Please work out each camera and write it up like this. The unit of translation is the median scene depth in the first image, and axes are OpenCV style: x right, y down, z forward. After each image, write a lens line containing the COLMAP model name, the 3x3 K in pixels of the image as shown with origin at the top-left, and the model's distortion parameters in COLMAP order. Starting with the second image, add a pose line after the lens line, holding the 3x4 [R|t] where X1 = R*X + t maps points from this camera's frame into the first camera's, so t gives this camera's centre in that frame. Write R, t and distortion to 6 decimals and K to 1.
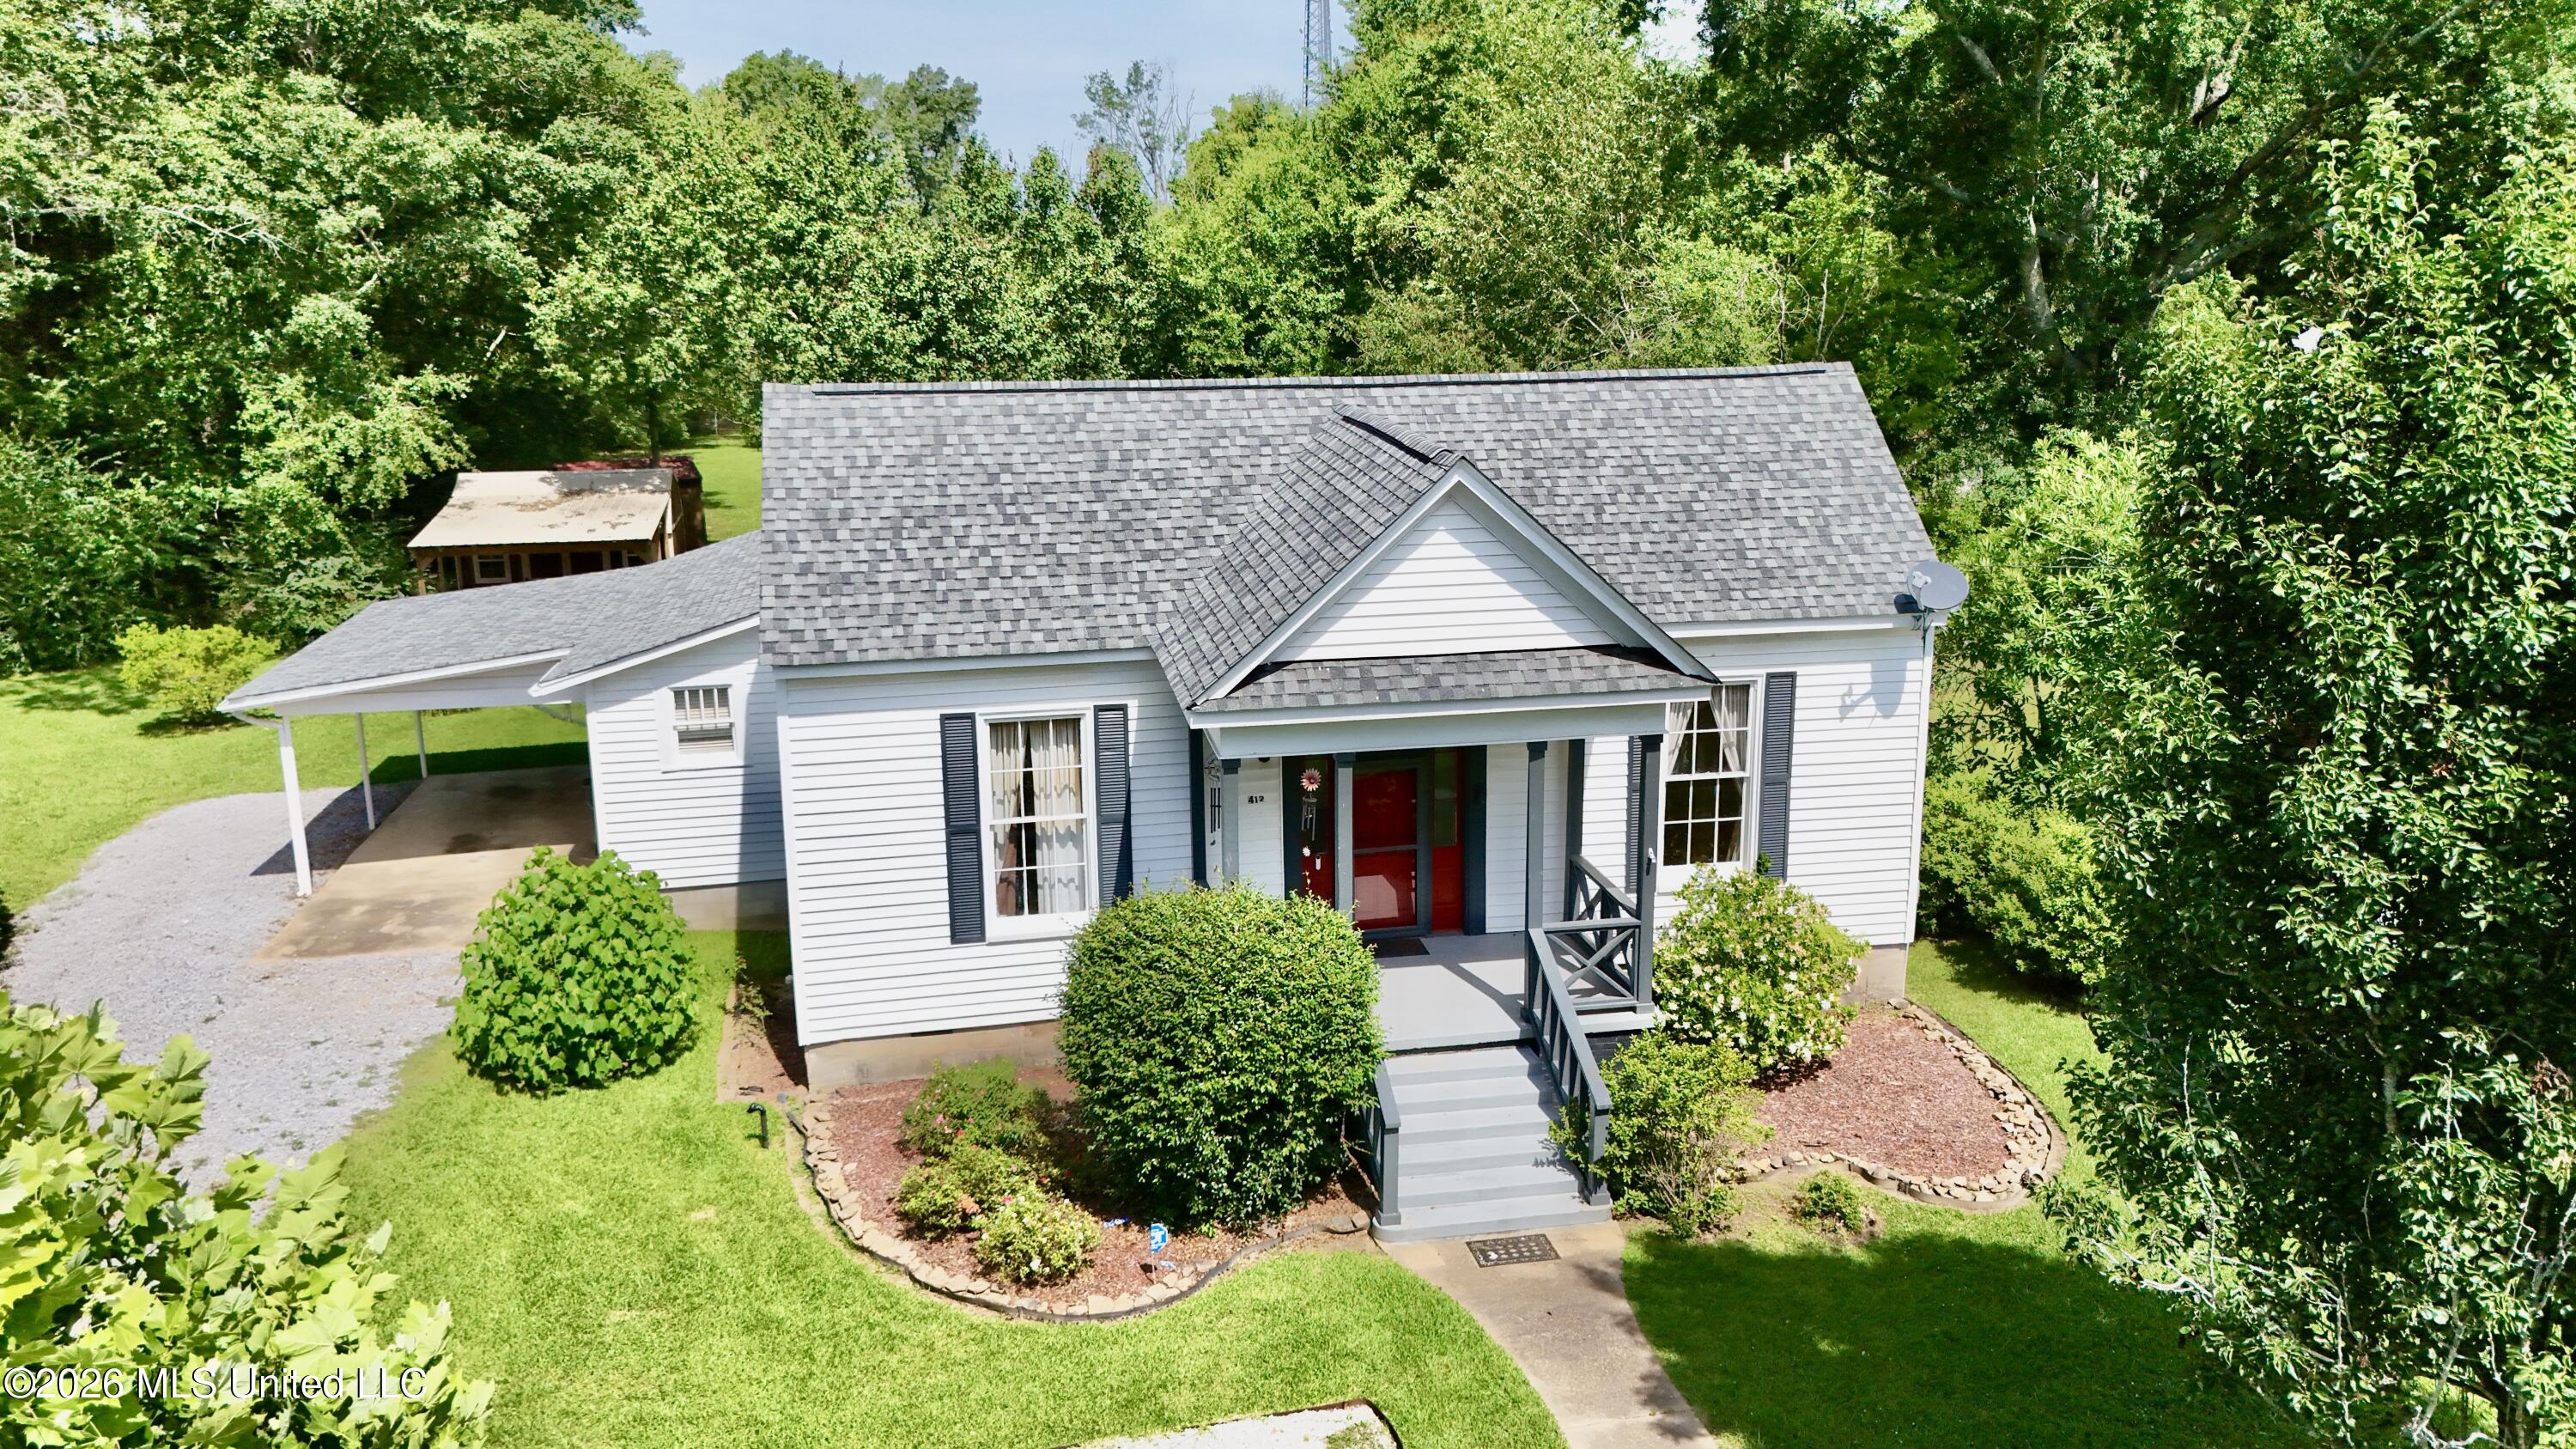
lens RADIAL K [[1901.8, 0, 1301.6], [0, 1901.8, 726.6], [0, 0, 1]] dist [0.043599, -0.031842]
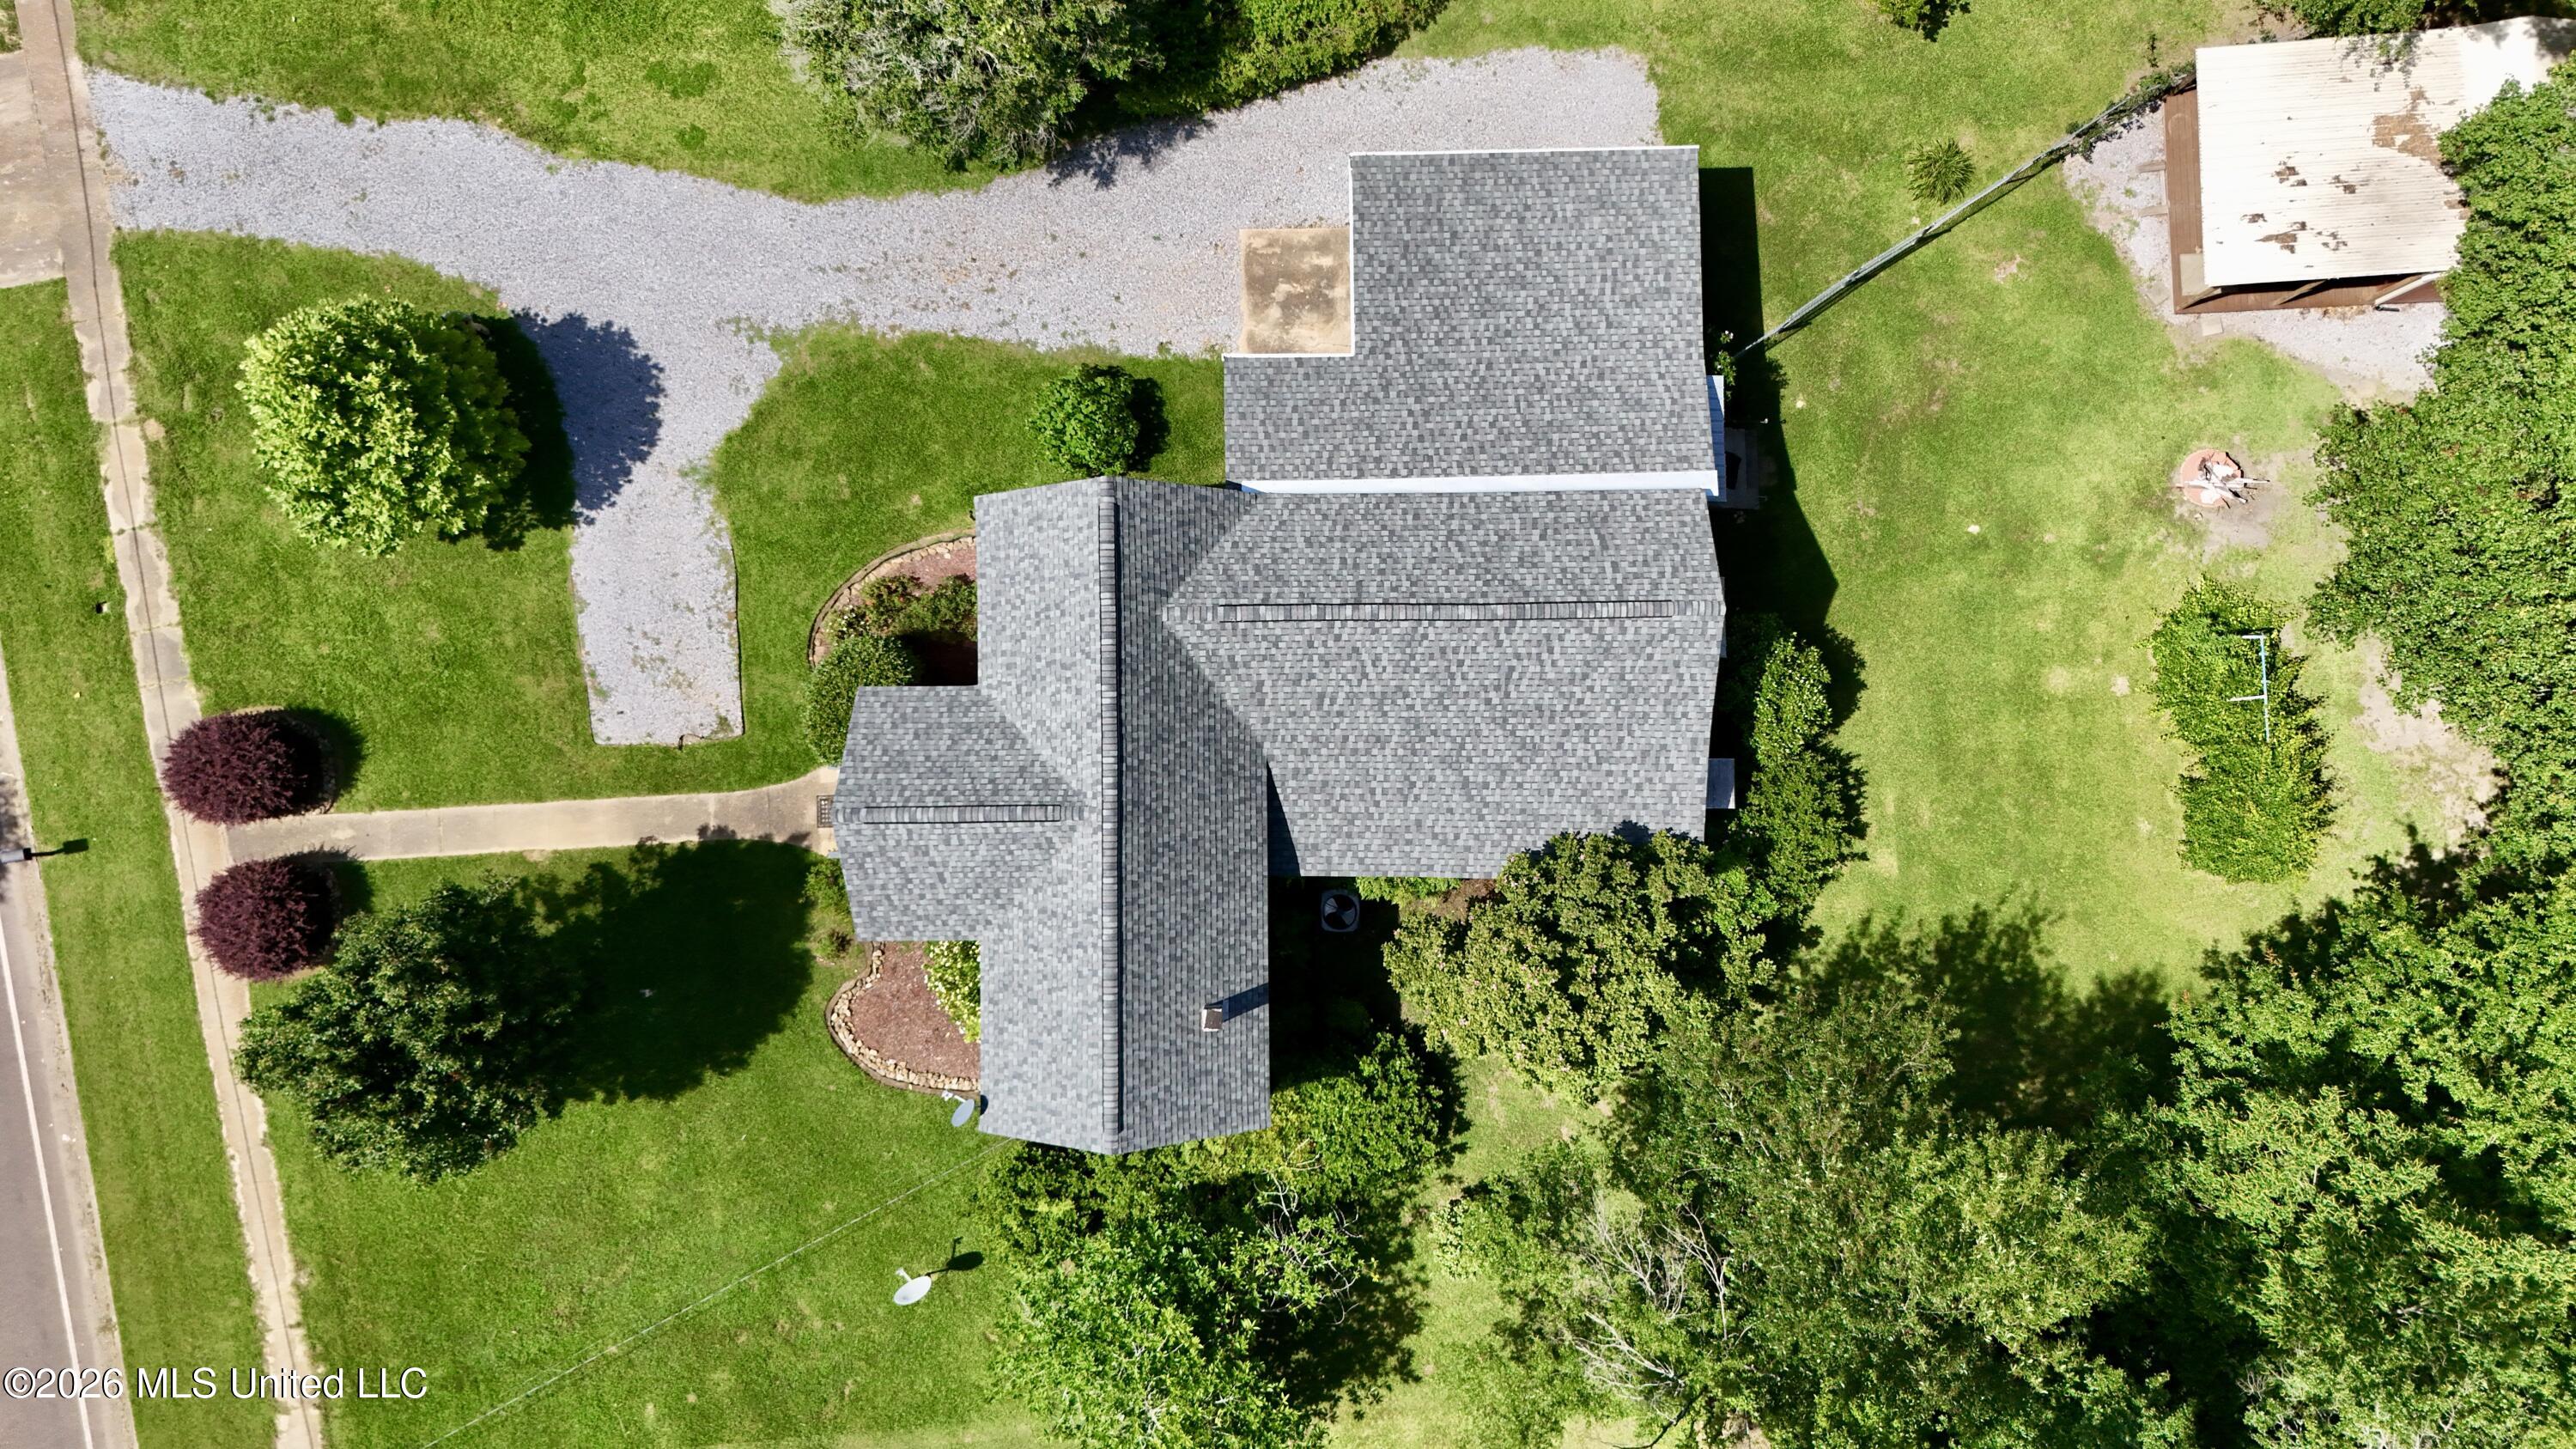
lens RADIAL K [[1901.8, 0, 1283.8], [0, 1901.8, 713.2], [0, 0, 1]] dist [0.043599, -0.031842]
pose [[-0.185303, 0.982396, -0.023703, -0.058844], [-0.218372, -0.017649, 0.975706, -1.991524], [0.958111, 0.185977, 0.217798, 0.847951]]
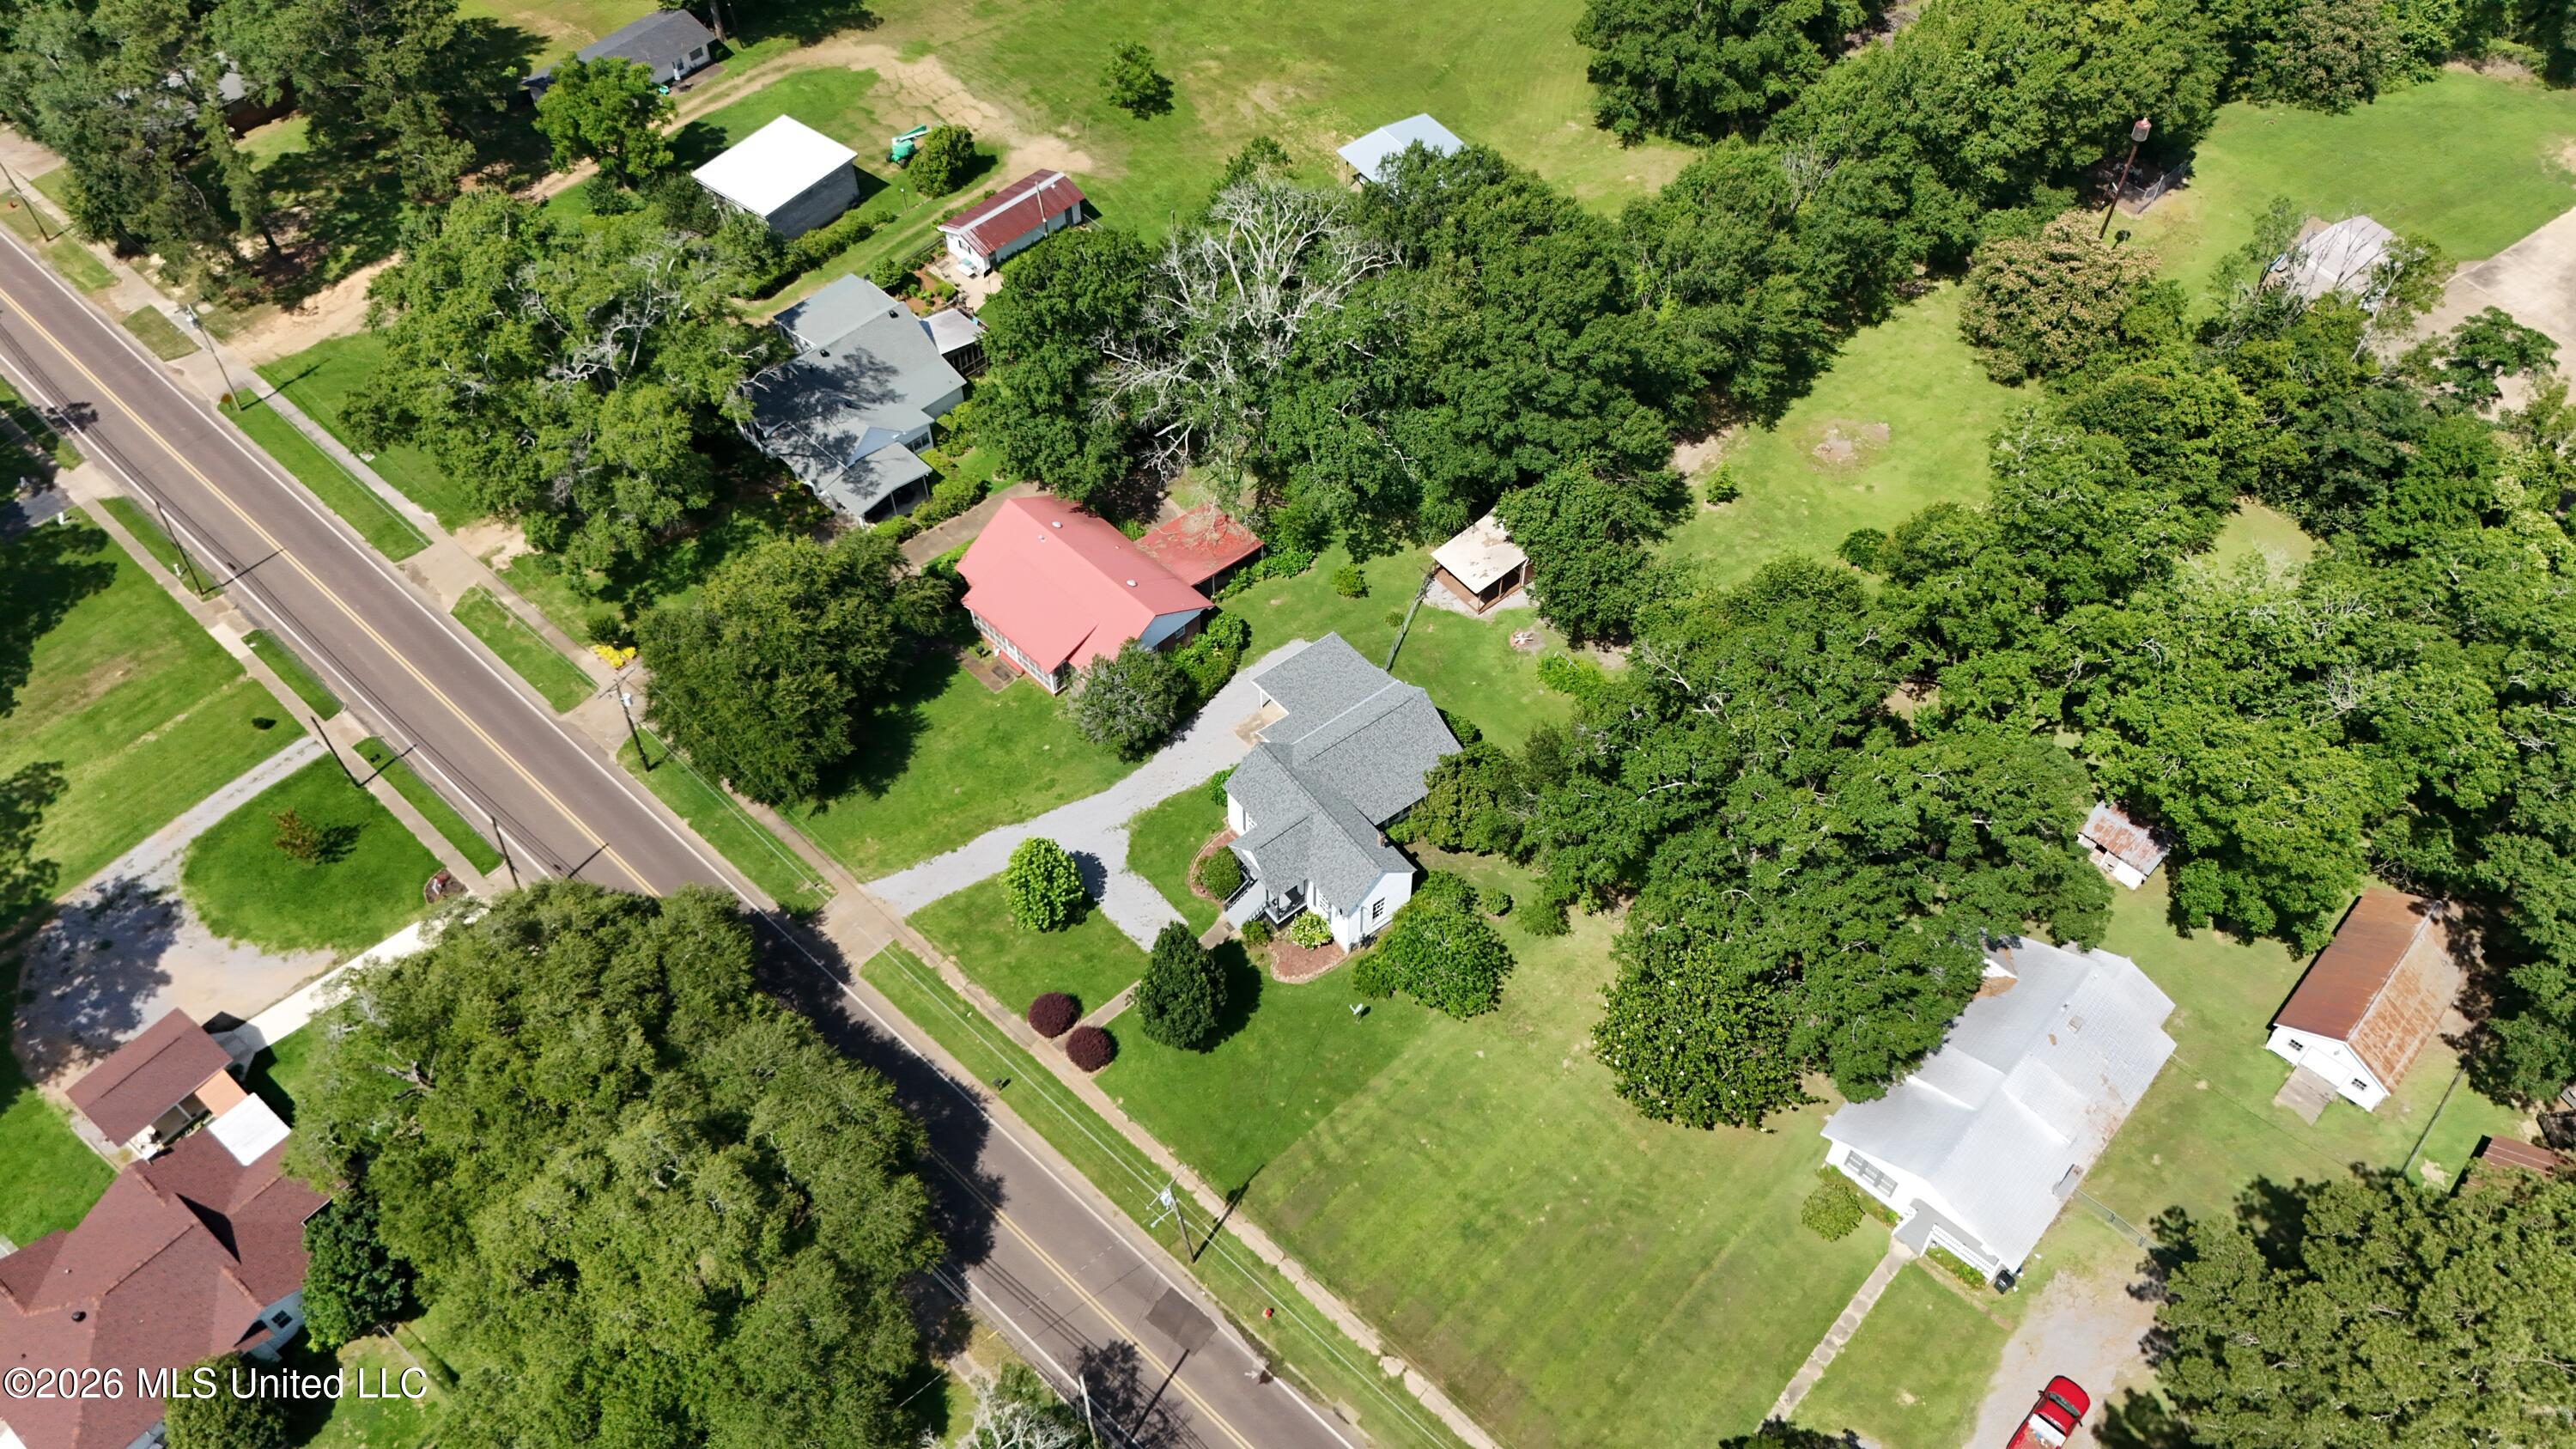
lens RADIAL K [[1901.8, 0, 1294.3], [0, 1901.8, 702.4], [0, 0, 1]] dist [0.043599, -0.031842]
pose [[0.437529, 0.698154, -0.566700, 3.146441], [-0.218673, 0.693916, 0.686049, -4.511882], [0.872210, -0.176244, 0.456275, -1.638716]]
